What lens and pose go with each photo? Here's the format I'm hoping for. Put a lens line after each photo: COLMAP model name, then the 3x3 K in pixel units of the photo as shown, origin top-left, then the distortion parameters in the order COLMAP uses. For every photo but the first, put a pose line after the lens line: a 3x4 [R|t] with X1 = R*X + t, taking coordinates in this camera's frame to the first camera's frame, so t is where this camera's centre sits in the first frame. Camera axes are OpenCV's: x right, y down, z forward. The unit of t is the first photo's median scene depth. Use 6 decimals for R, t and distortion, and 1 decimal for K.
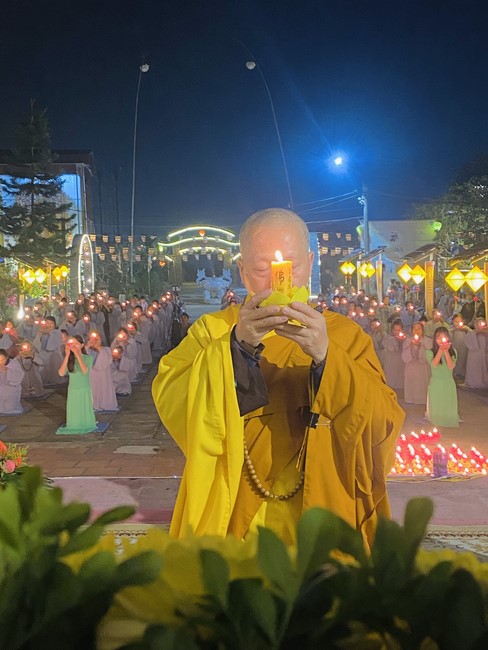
lens RADIAL K [[693.7, 0, 244.0], [0, 693.7, 325.0], [0, 0, 1]] dist [0.009259, 0.005924]
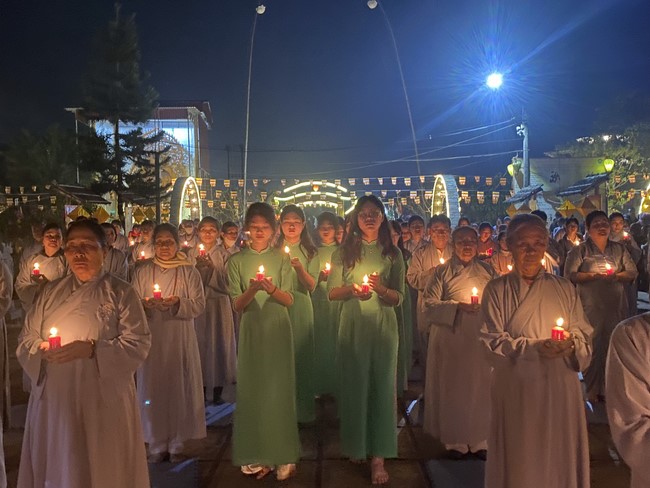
lens RADIAL K [[605.3, 0, 325.0], [0, 605.3, 244.0], [0, 0, 1]] dist [-0.003443, -0.064573]
pose [[0.999227, 0.005270, -0.038966, -0.024900], [-0.007162, 0.998794, -0.048564, -0.008607], [0.038663, 0.048806, 0.998060, 0.232005]]
